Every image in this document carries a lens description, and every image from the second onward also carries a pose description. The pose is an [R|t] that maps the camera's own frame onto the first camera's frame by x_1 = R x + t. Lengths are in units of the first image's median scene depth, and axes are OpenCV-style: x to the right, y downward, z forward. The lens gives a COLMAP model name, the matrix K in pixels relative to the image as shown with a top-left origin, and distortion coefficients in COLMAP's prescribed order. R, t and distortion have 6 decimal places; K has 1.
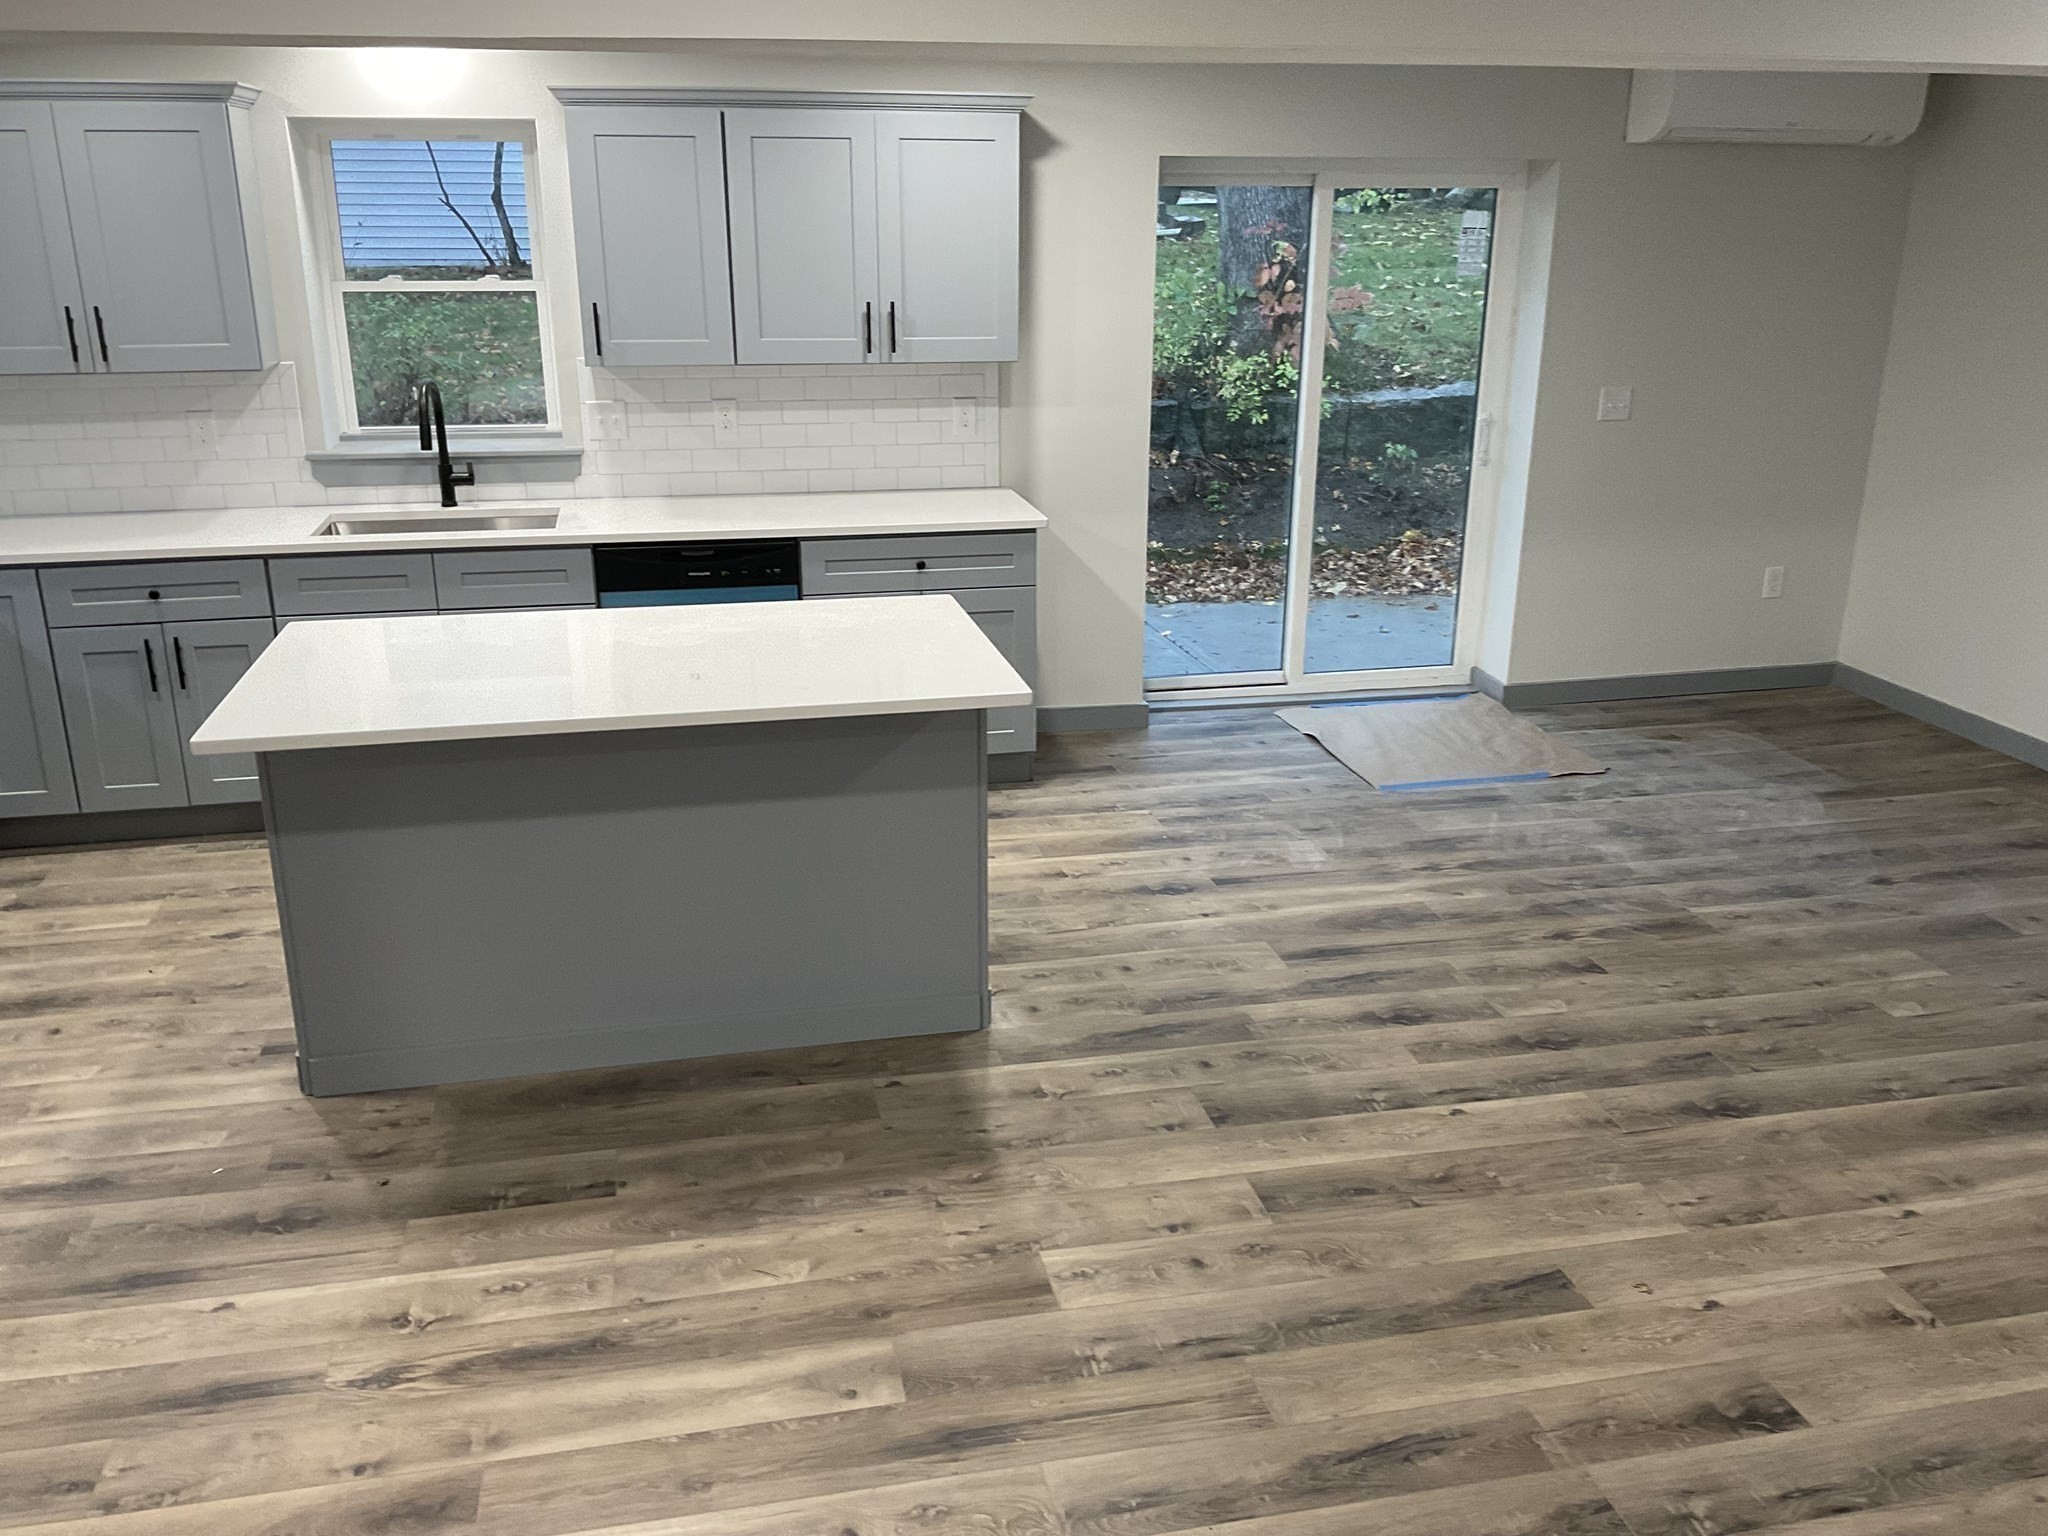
lens RADIAL K [[1685.3, 0, 1024.0], [0, 1685.3, 768.0], [0, 0, 1]] dist [0.096253, -0.194693]
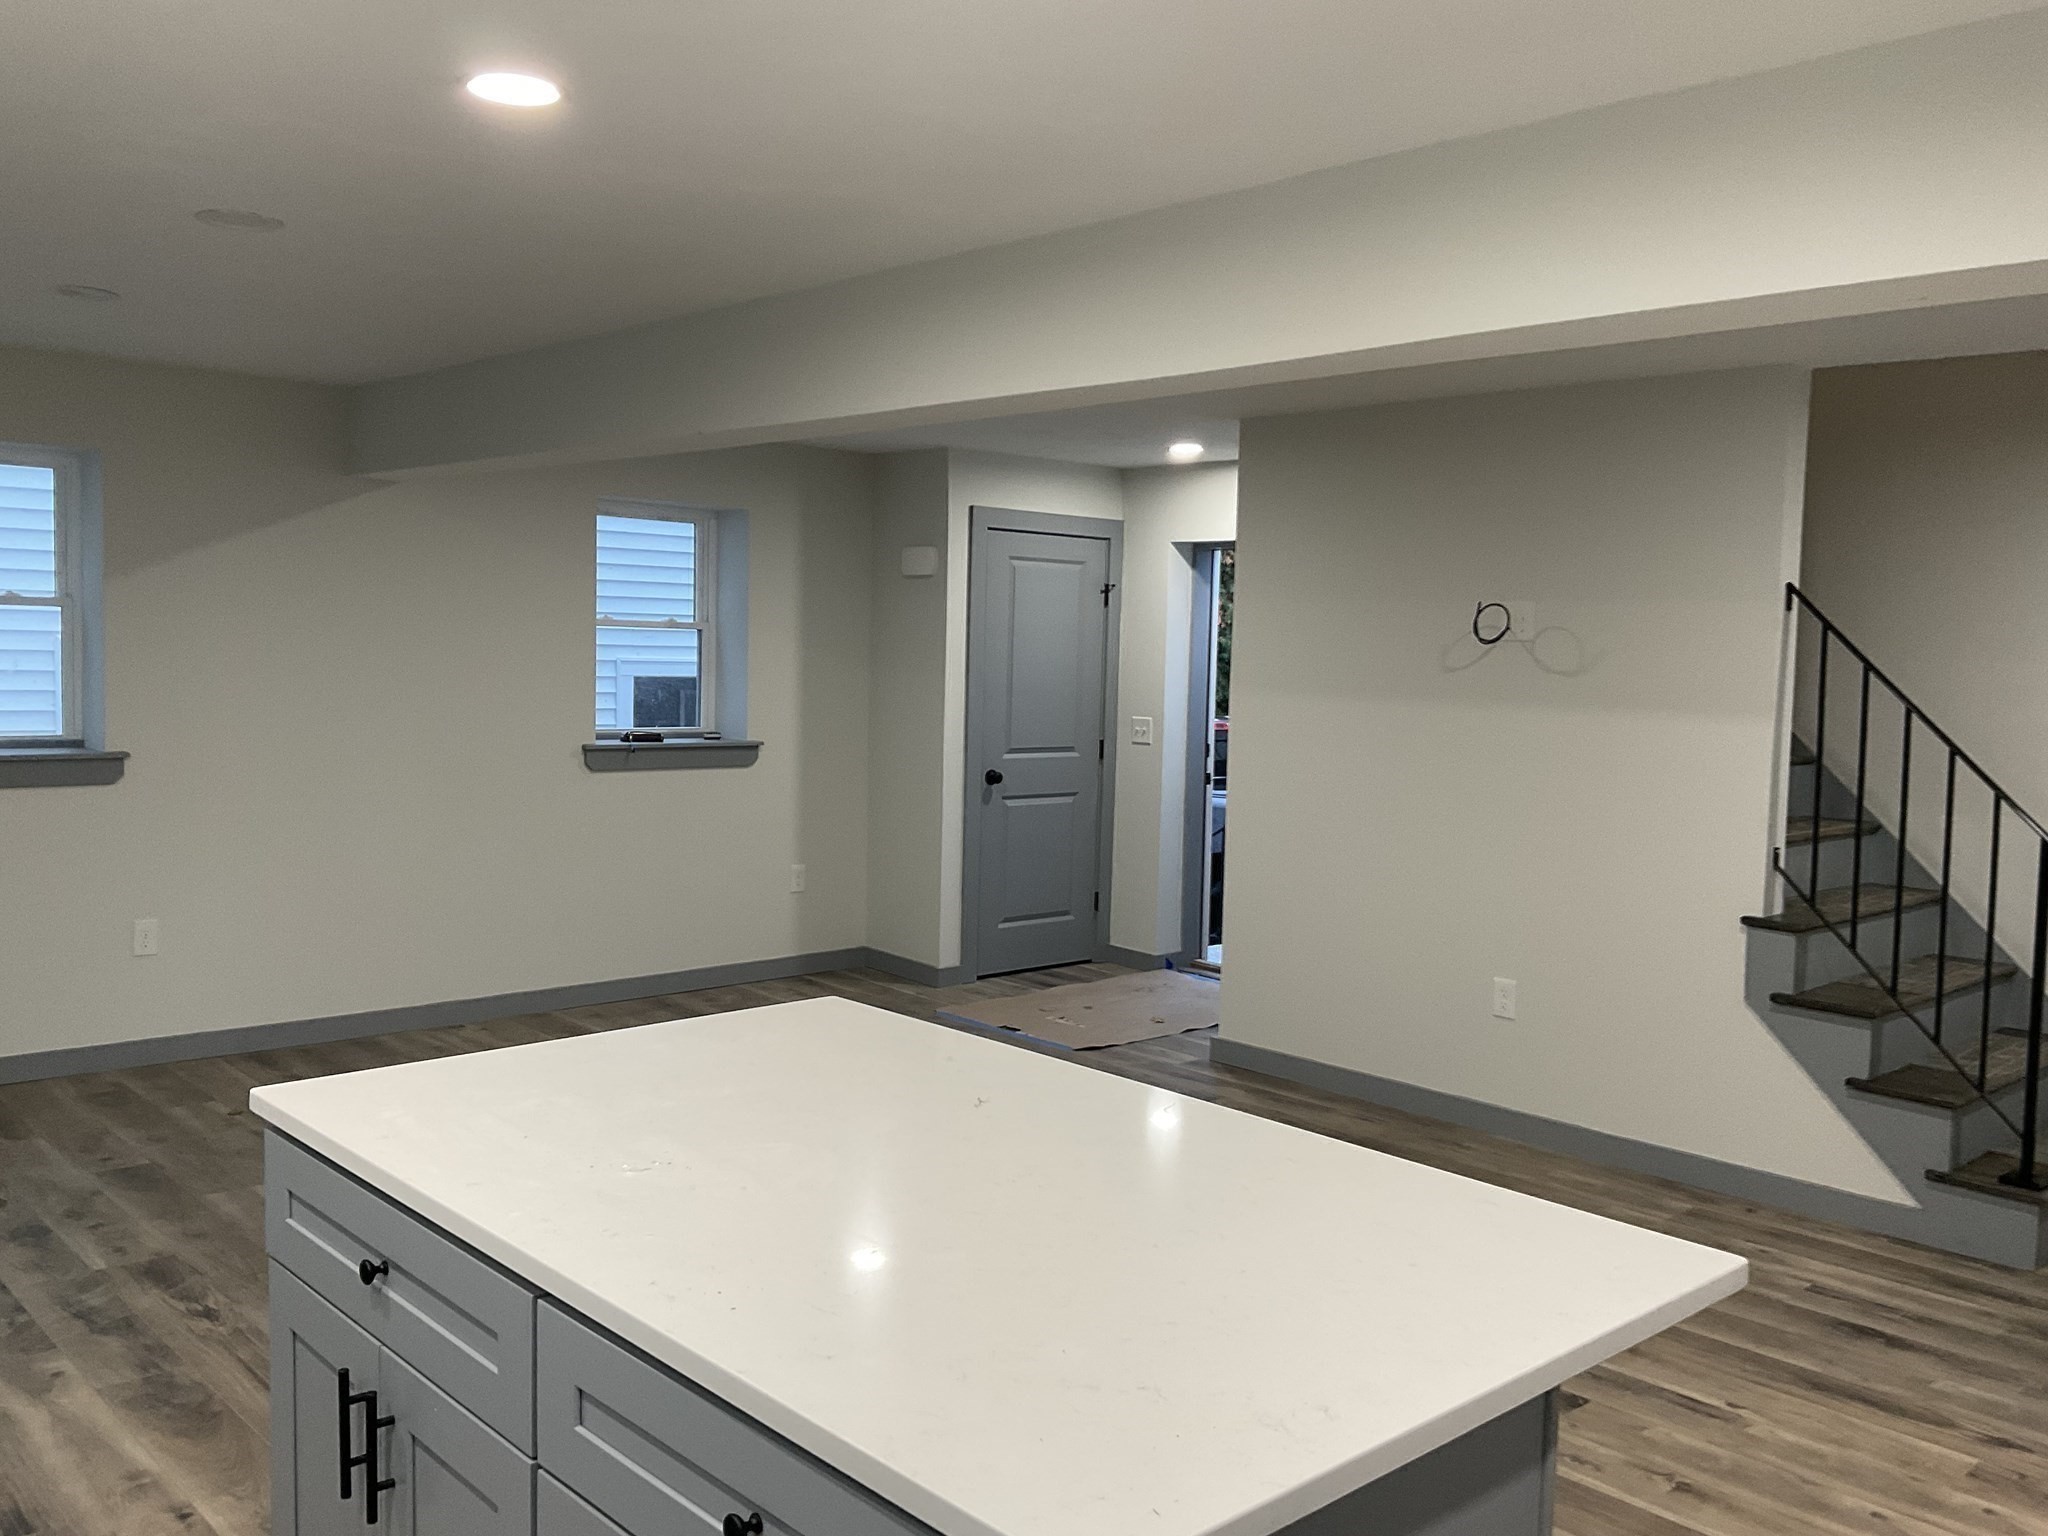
lens RADIAL K [[1692.7, 0, 1027.7], [0, 1692.7, 762.1], [0, 0, 1]] dist [0.021992, -0.046407]
pose [[-0.508664, -0.075919, 0.857612, -0.532617], [0.243422, 0.942781, 0.227836, -0.227092], [-0.825837, 0.324654, -0.461078, 0.892585]]
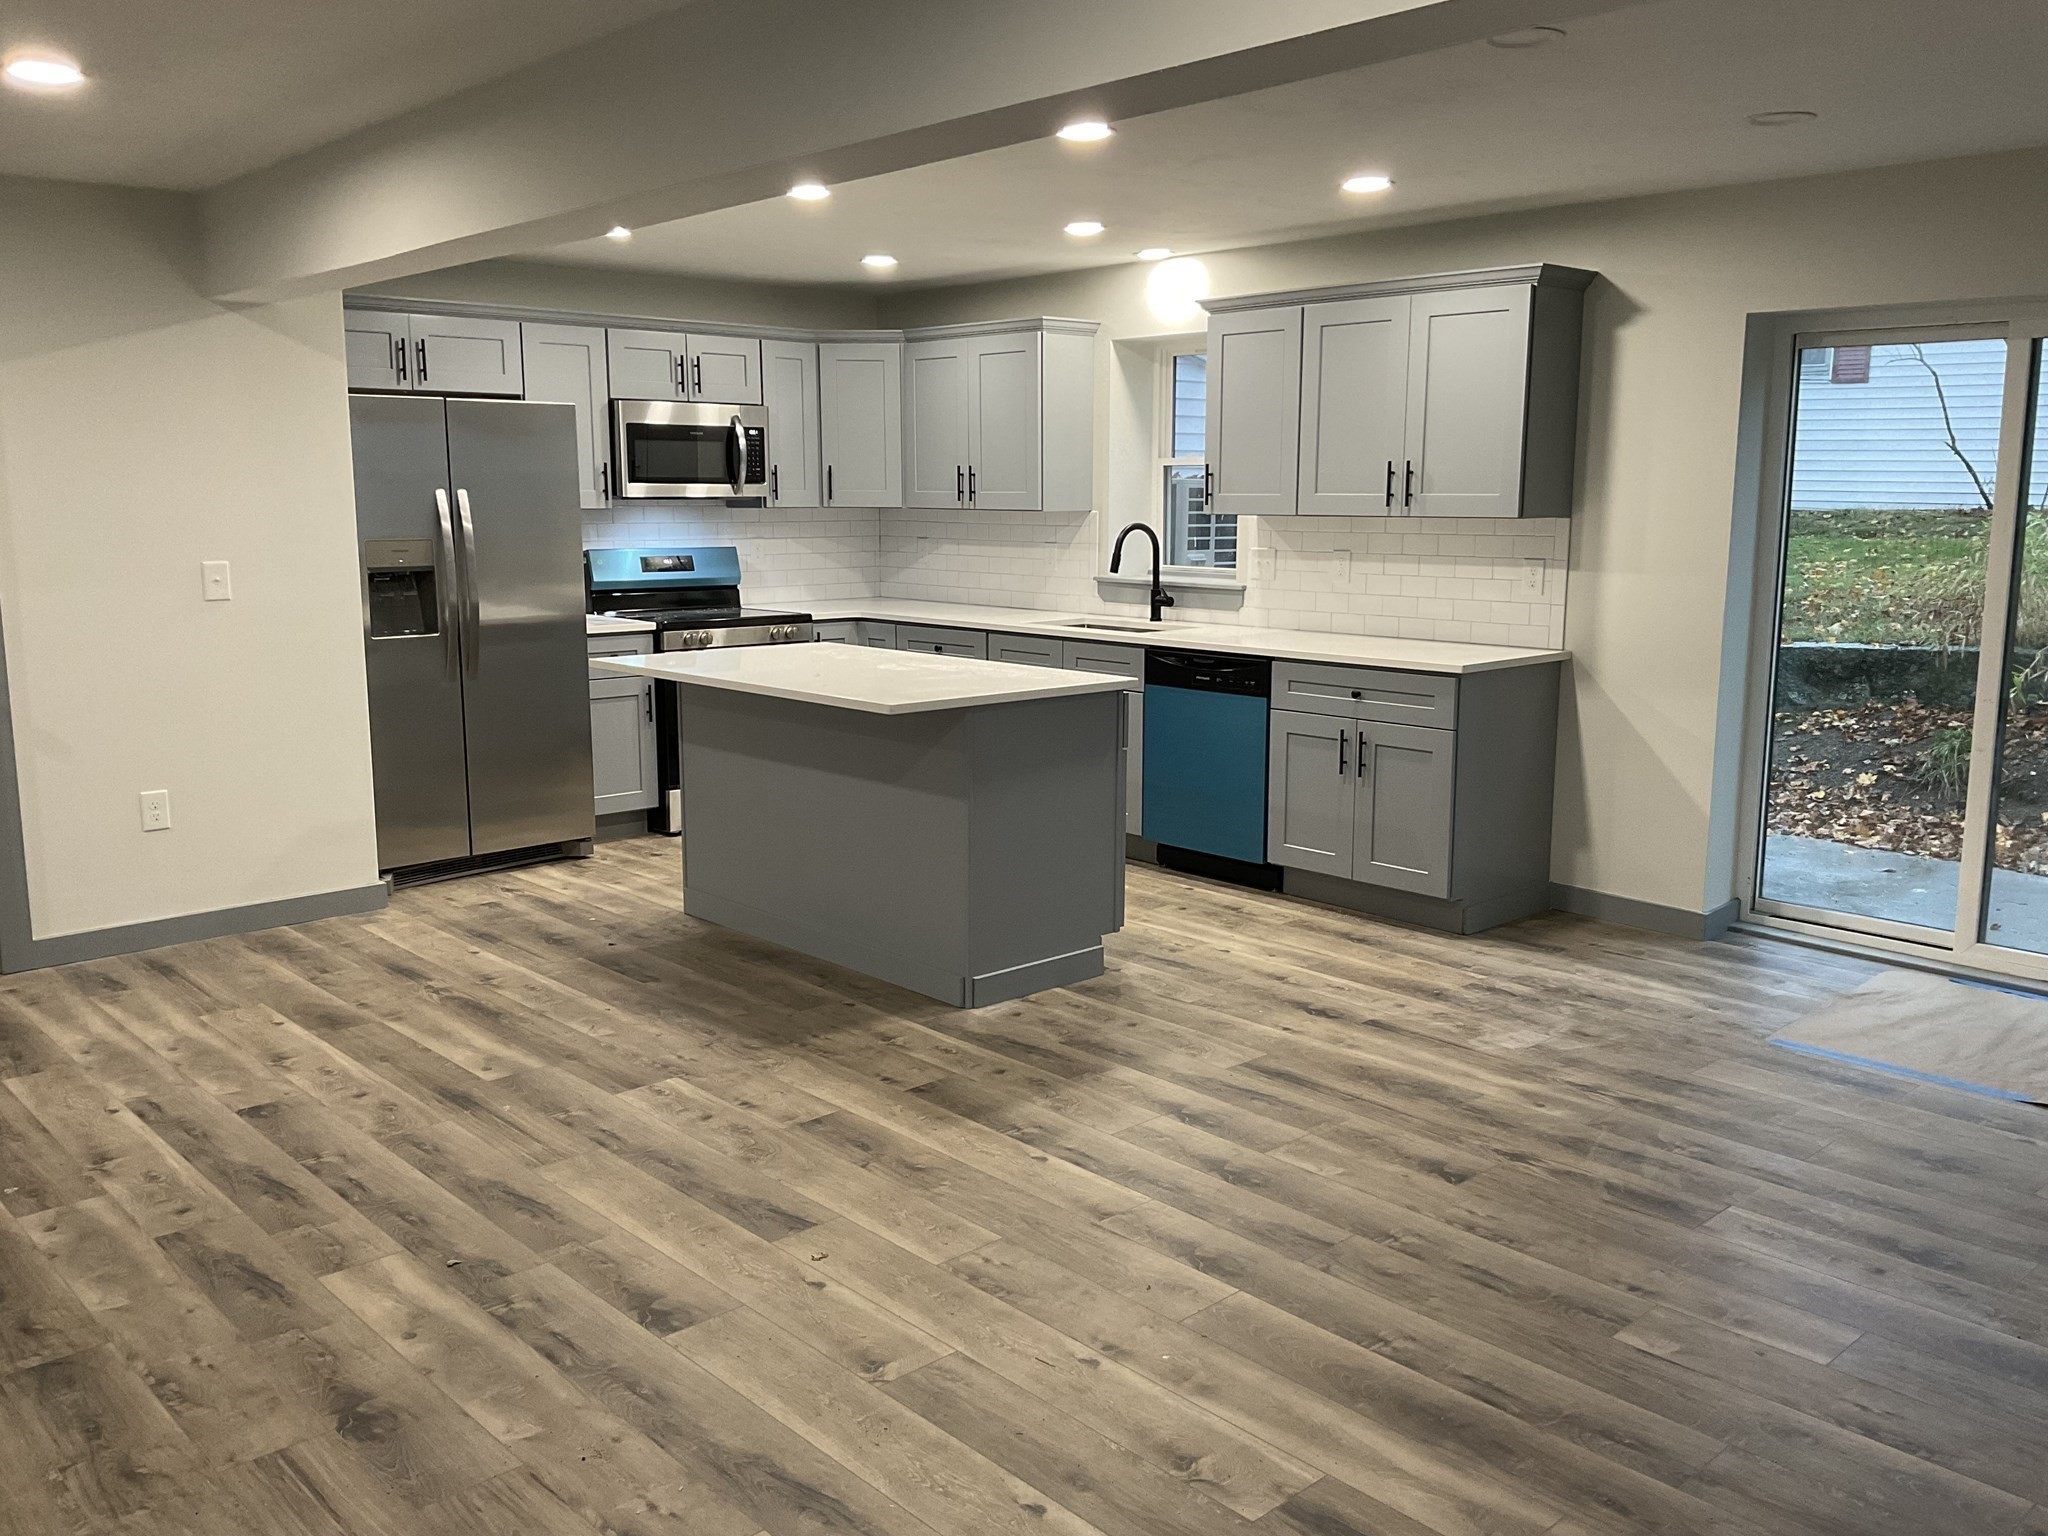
lens RADIAL K [[1680.1, 0, 1024.0], [0, 1680.1, 768.0], [0, 0, 1]] dist [0.111694, -0.241329]
pose [[0.508002, 0.140957, -0.849744, 0.812312], [-0.272147, 0.962251, -0.003077, -0.015435], [0.817233, 0.232818, 0.527186, 0.293659]]
